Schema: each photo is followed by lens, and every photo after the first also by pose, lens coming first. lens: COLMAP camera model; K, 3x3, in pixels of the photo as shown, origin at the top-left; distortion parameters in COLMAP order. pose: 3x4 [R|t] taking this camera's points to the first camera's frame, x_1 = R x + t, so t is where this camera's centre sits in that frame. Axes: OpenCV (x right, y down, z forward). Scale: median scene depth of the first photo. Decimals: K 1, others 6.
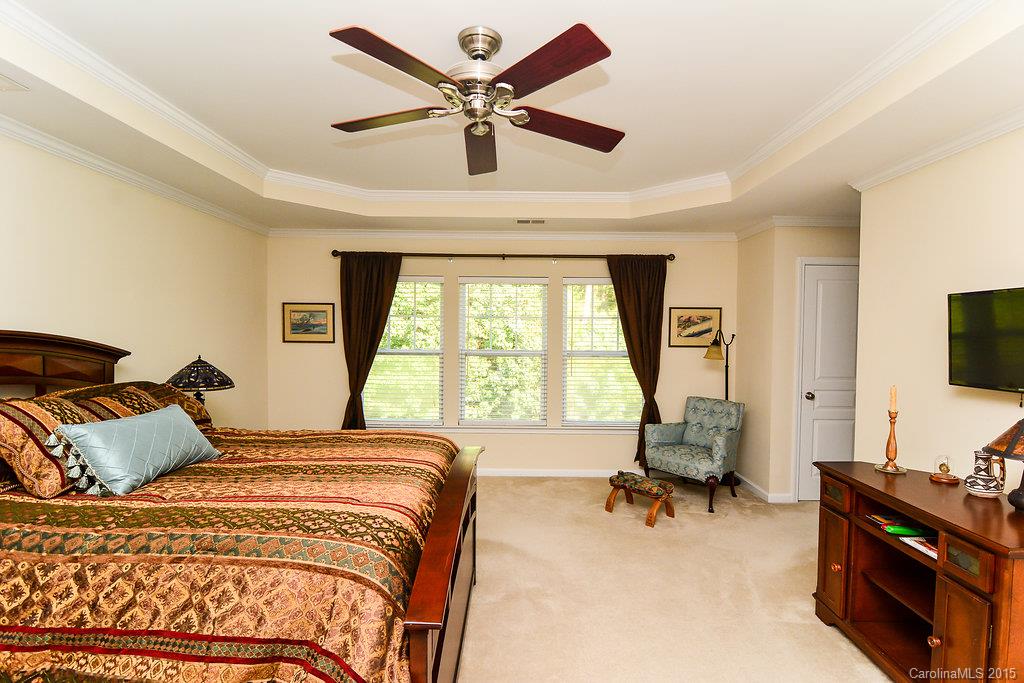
lens RADIAL K [[488.5, 0, 511.7], [0, 488.5, 349.2], [0, 0, 1]] dist [-0.000426, -0.021801]
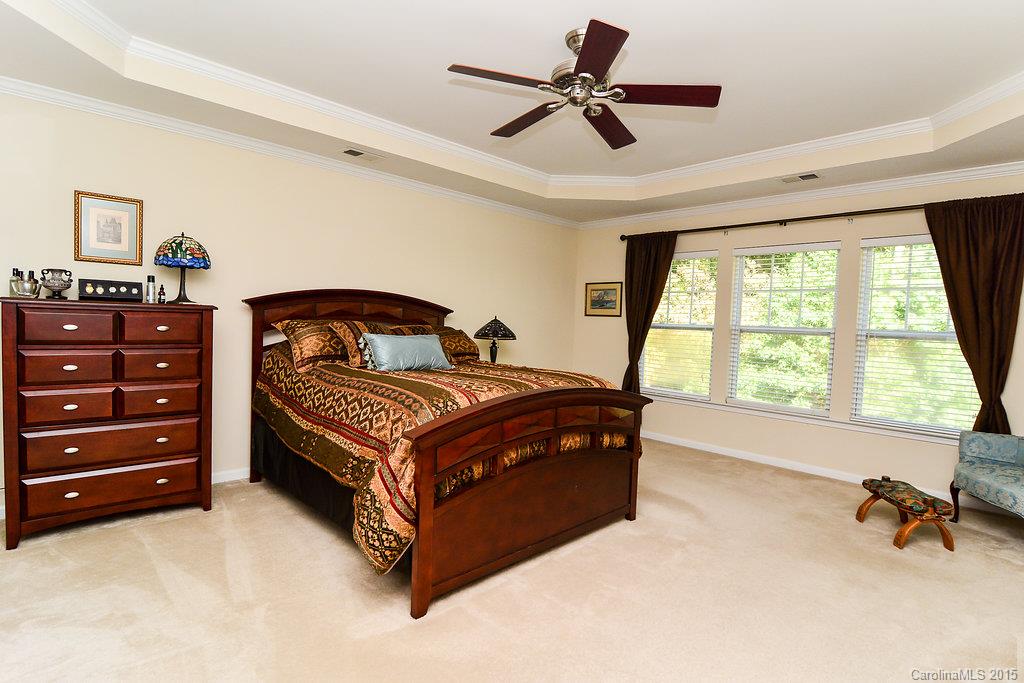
lens RADIAL K [[497.7, 0, 514.8], [0, 497.7, 347.0], [0, 0, 1]] dist [0.001240, -0.013341]
pose [[0.702366, 0.053182, -0.709826, 0.303962], [-0.053153, 0.998339, 0.022204, 0.046890], [0.709828, 0.022134, 0.704027, 0.007830]]
